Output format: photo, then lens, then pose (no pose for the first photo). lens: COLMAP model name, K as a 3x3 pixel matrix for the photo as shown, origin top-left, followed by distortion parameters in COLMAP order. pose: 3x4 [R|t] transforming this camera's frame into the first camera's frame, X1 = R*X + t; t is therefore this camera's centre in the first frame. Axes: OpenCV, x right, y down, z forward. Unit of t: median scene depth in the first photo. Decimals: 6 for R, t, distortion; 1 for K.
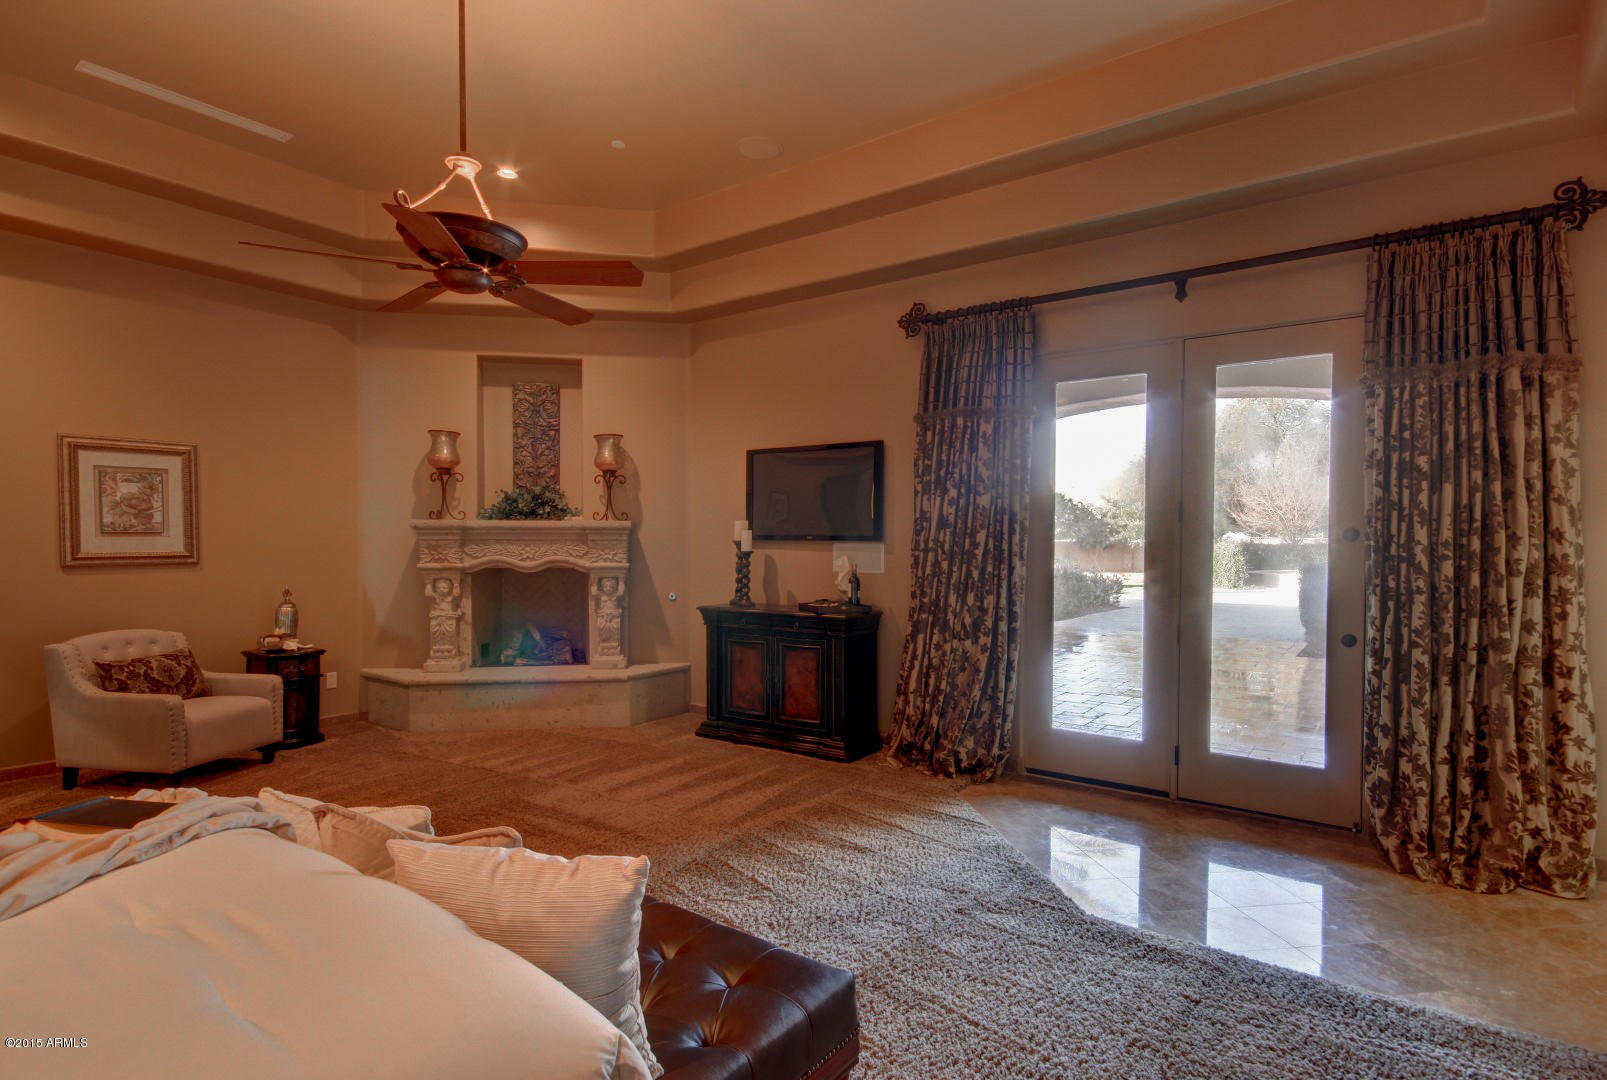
lens RADIAL K [[822.8, 0, 814.2], [0, 822.8, 556.1], [0, 0, 1]] dist [-0.000484, 0.001139]
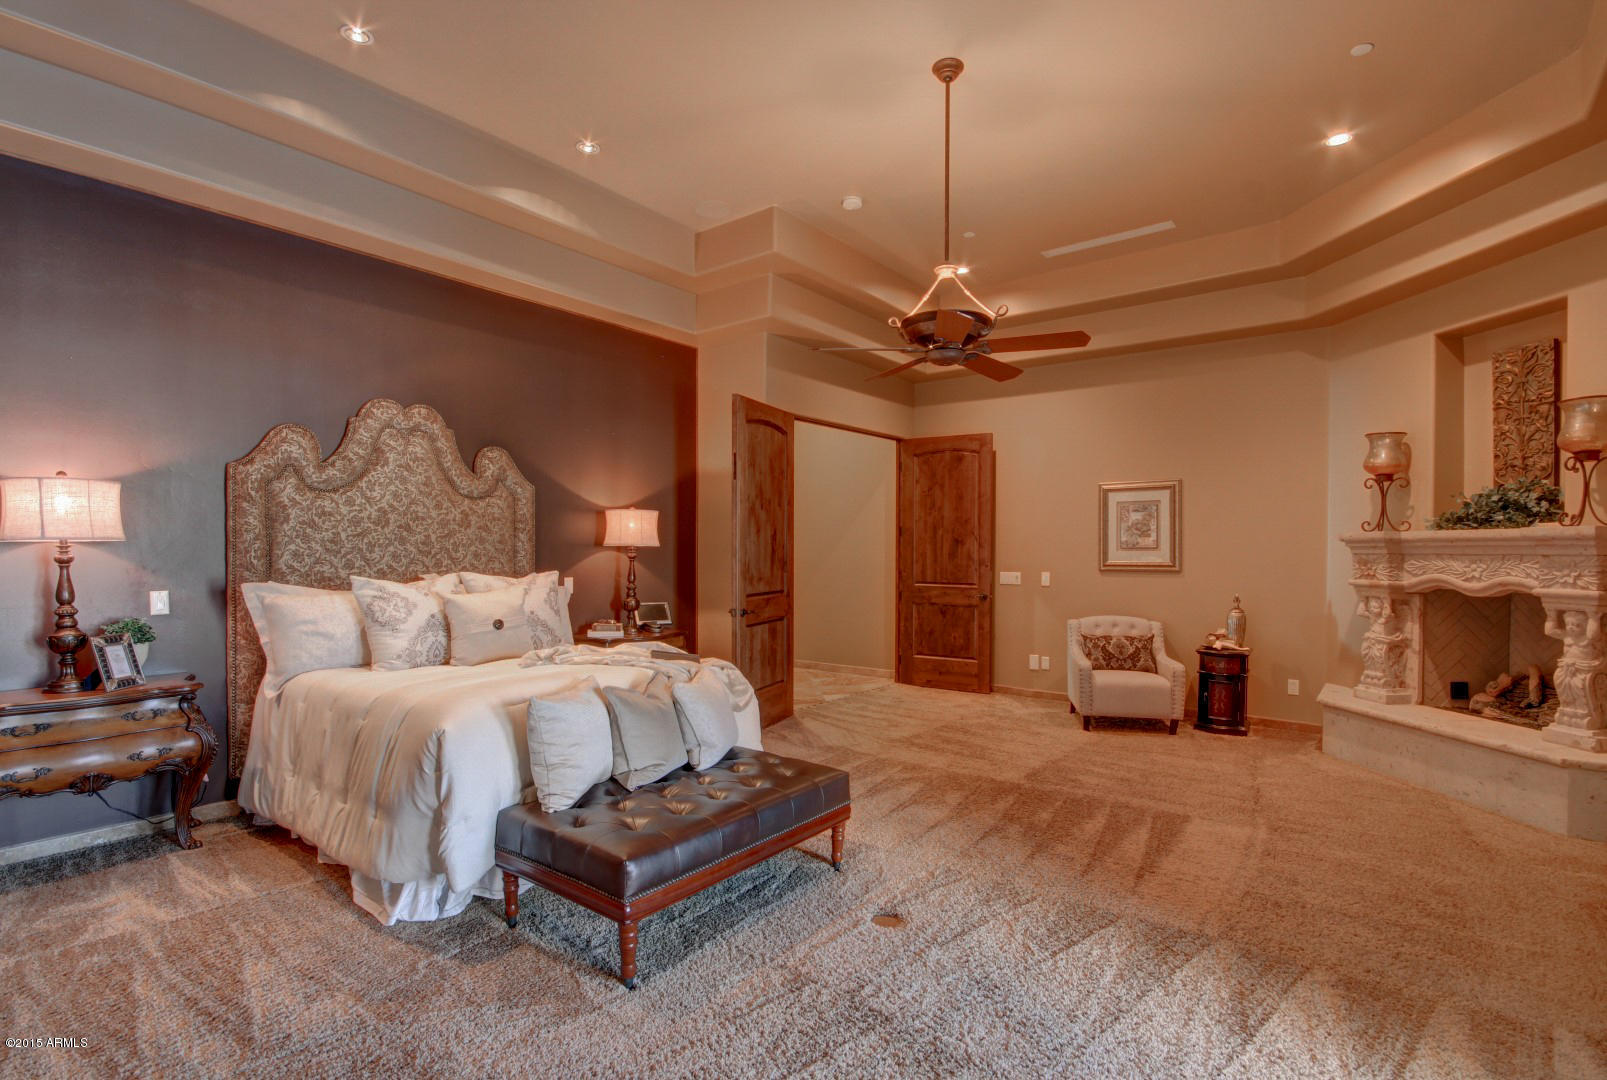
lens RADIAL K [[767.3, 0, 815.6], [0, 767.3, 553.7], [0, 0, 1]] dist [0.001721, -0.000084]
pose [[-0.032087, 0.001233, -0.999484, 0.444643], [-0.026637, 0.999643, 0.002089, -0.006114], [0.999130, 0.026691, -0.032043, 0.447818]]
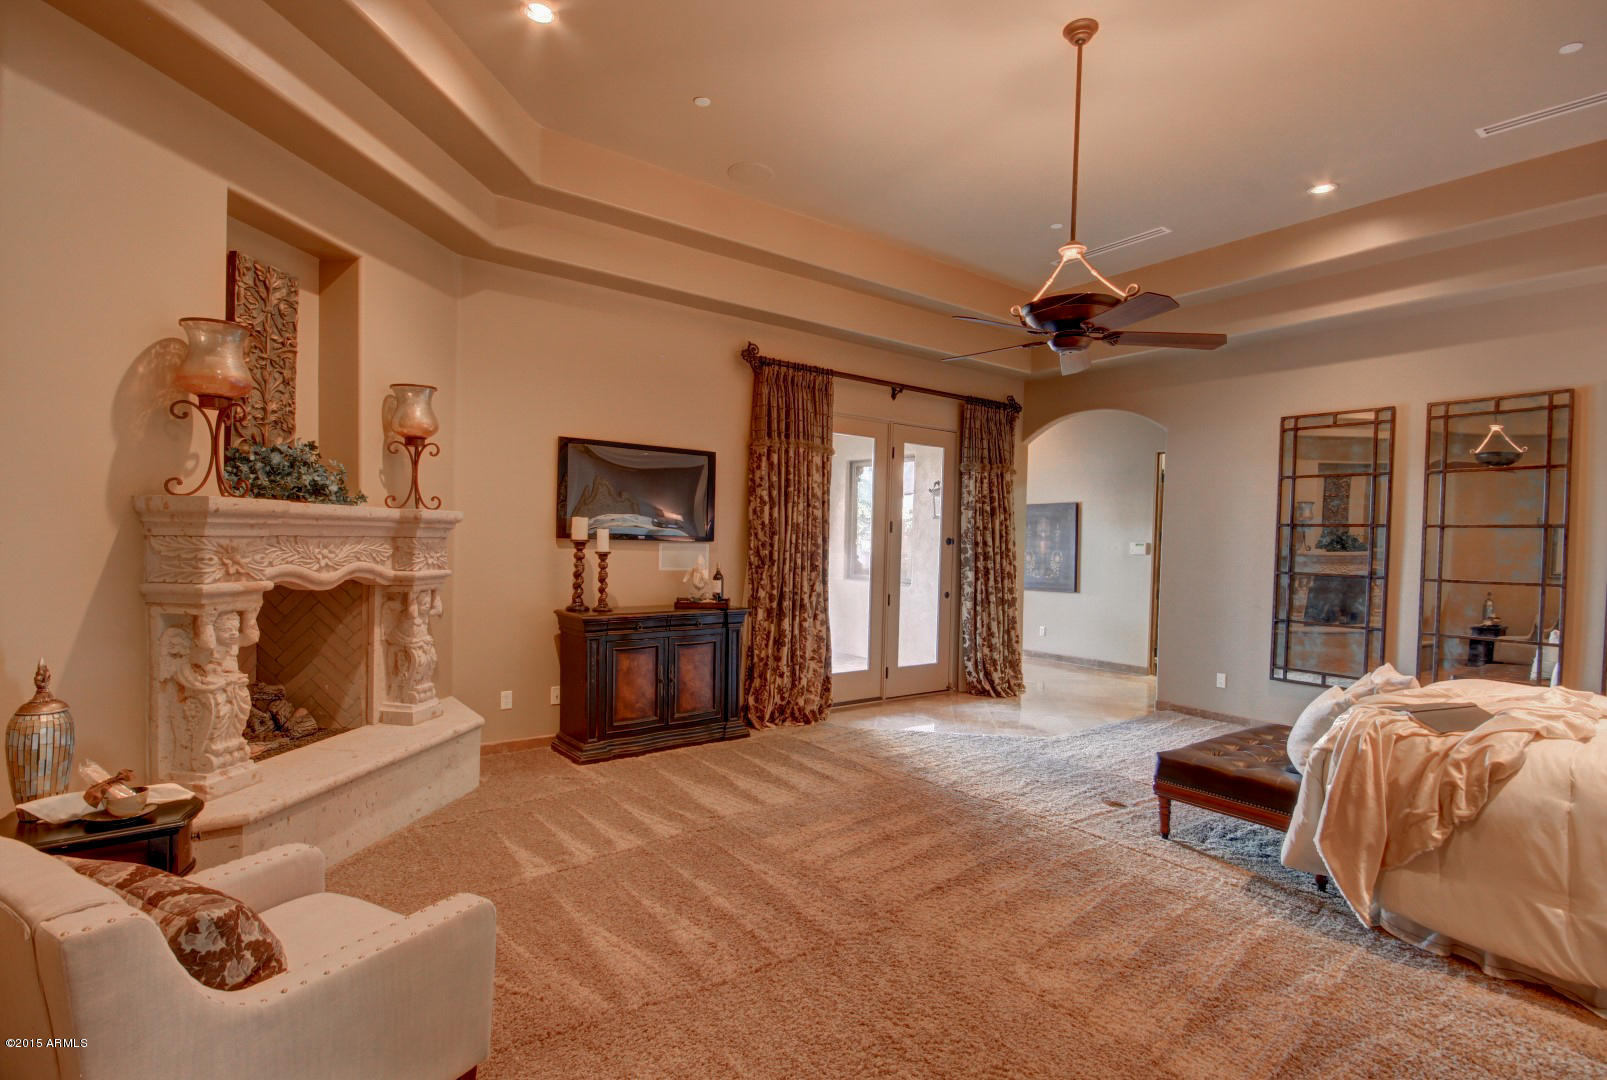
lens RADIAL K [[769.4, 0, 803.5], [0, 769.4, 540.0], [0, 0, 1]] dist [0.030000, -0.018916]
pose [[0.310901, 0.000202, 0.950442, -0.876751], [-0.001525, 0.999999, 0.000286, -0.019907], [-0.950441, -0.001538, 0.310901, 0.547596]]
